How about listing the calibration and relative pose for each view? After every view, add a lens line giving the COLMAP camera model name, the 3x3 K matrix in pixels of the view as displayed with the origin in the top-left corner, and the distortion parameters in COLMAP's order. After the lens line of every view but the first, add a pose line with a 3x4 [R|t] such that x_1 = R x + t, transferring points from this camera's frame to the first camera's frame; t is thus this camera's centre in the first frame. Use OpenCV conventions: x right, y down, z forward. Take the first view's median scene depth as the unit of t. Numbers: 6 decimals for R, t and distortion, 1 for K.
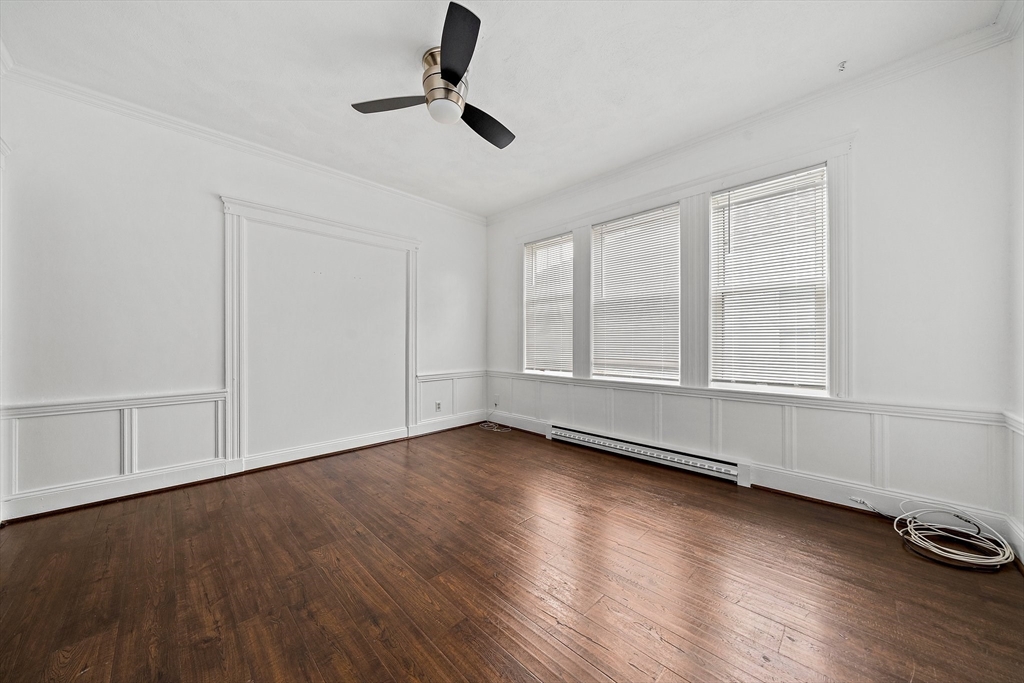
lens RADIAL K [[349.2, 0, 512.0], [0, 349.2, 341.5], [0, 0, 1]] dist [-0.013153, -0.000013]
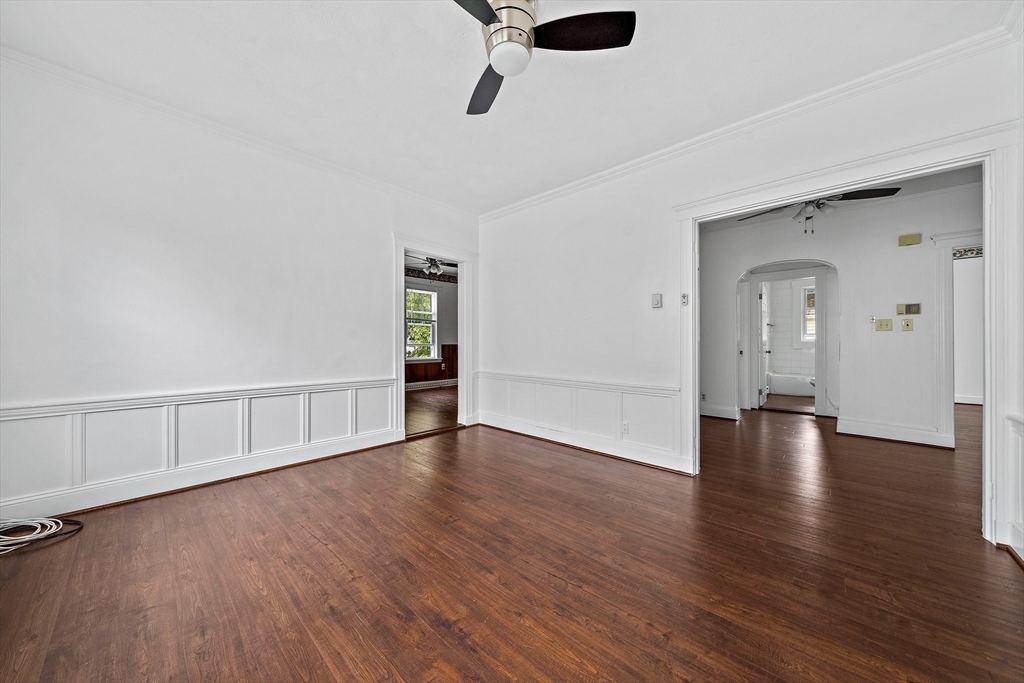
lens RADIAL K [[349.2, 0, 512.0], [0, 349.2, 341.5], [0, 0, 1]] dist [-0.013153, -0.000013]
pose [[-0.999231, 0.000273, -0.039205, -0.160847], [0.000626, 0.999959, -0.008988, 0.007451], [0.039201, -0.009005, -0.999191, 1.748313]]
